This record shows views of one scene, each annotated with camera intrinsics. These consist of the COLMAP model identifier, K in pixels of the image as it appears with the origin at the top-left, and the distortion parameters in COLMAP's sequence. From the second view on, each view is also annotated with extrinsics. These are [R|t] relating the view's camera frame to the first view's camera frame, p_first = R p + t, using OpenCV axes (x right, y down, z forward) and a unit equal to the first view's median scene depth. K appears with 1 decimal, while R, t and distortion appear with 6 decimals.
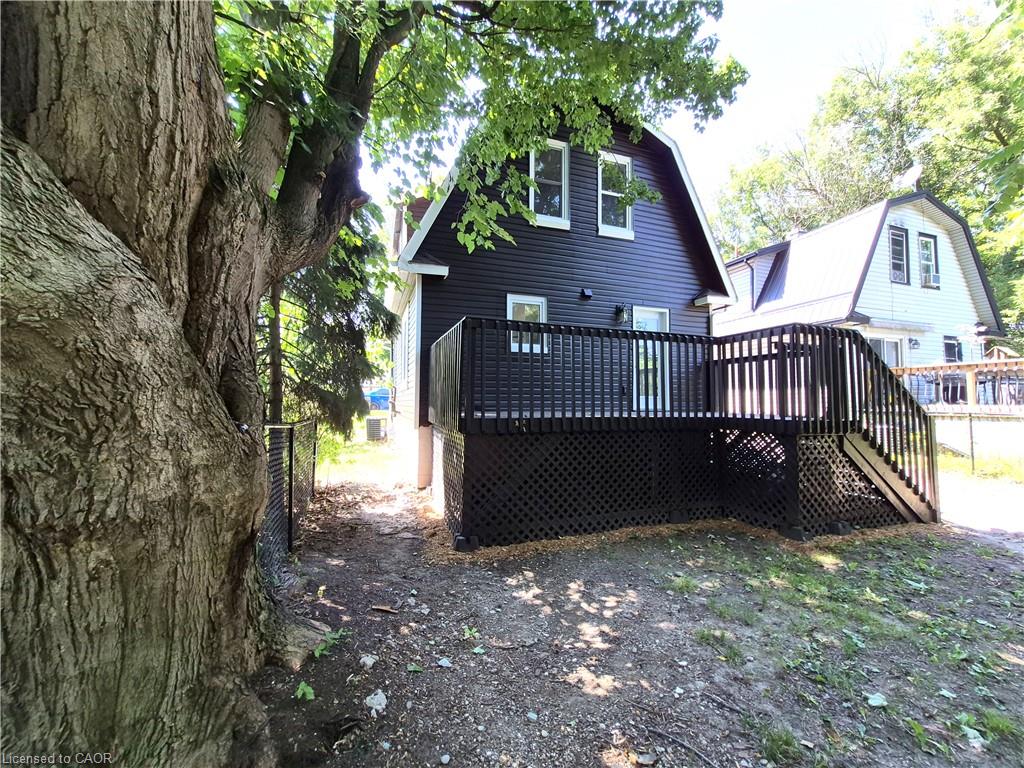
lens RADIAL K [[397.3, 0, 512.0], [0, 397.3, 384.0], [0, 0, 1]] dist [0.000278, -0.005277]
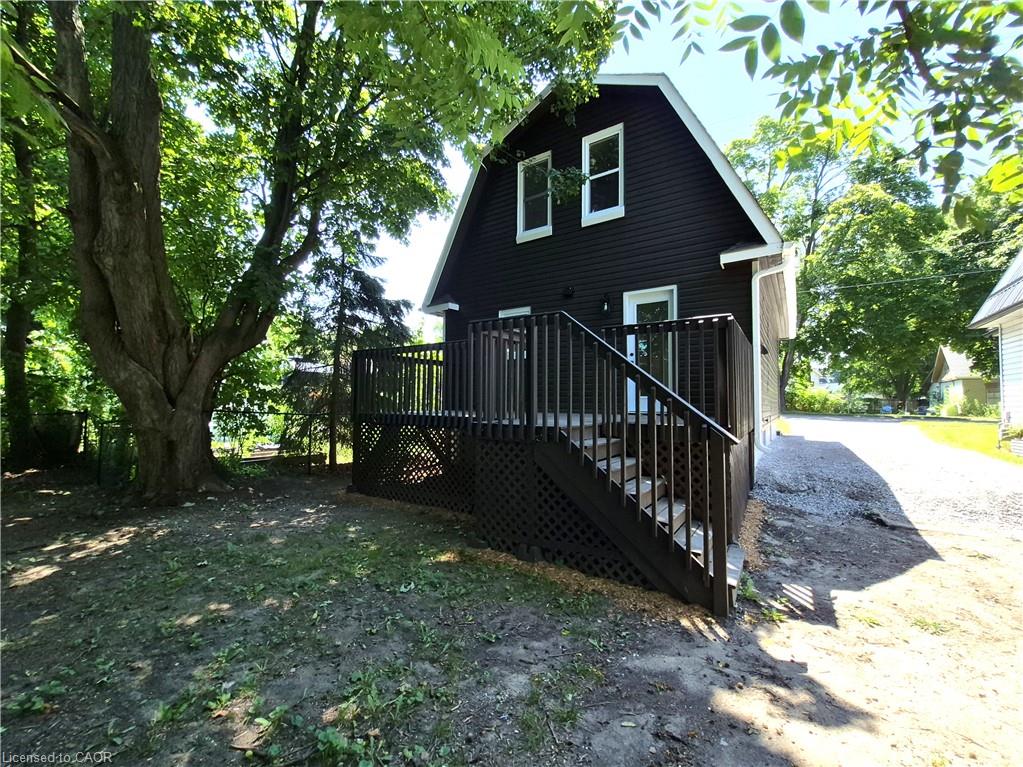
lens RADIAL K [[413.4, 0, 489.5], [0, 413.4, 383.5], [0, 0, 1]] dist [-0.003324, 0.000054]
pose [[0.598713, -0.060855, -0.798649, 0.867298], [0.039137, 0.998141, -0.046717, 0.034028], [0.800007, -0.003287, 0.599982, 0.236985]]
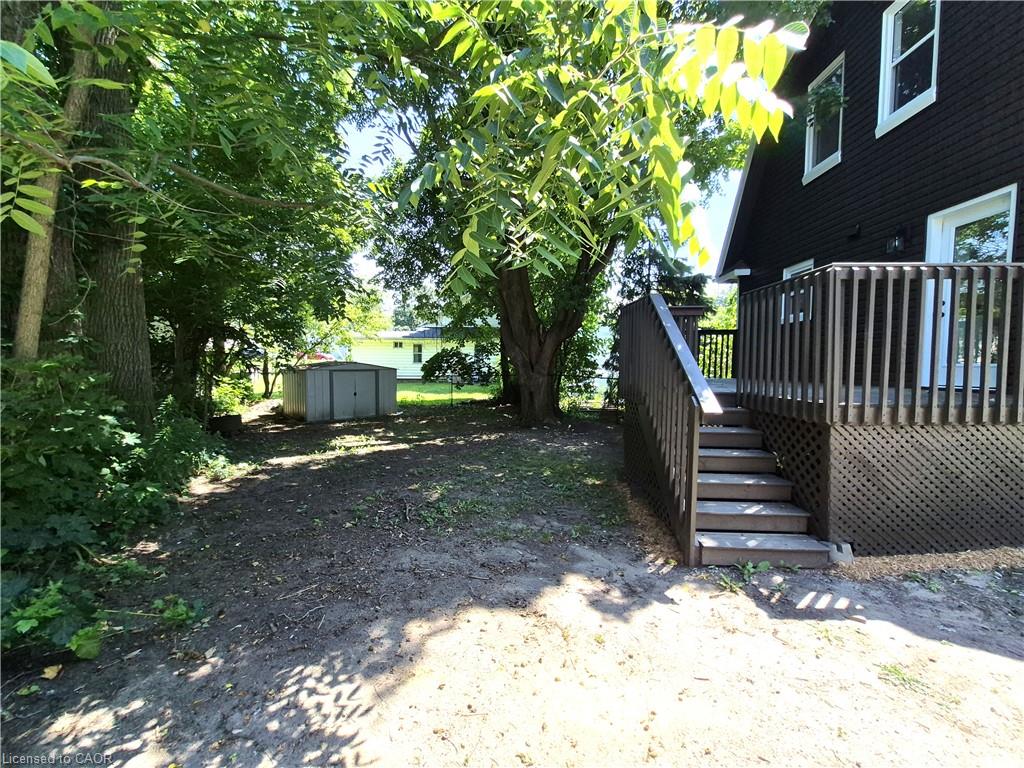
lens RADIAL K [[397.3, 0, 512.0], [0, 397.3, 384.0], [0, 0, 1]] dist [0.000278, -0.005277]
pose [[-0.345446, 0.006548, -0.938416, 1.139016], [0.009799, 0.999946, 0.003371, 0.055762], [0.938387, -0.008031, -0.345492, 0.651504]]
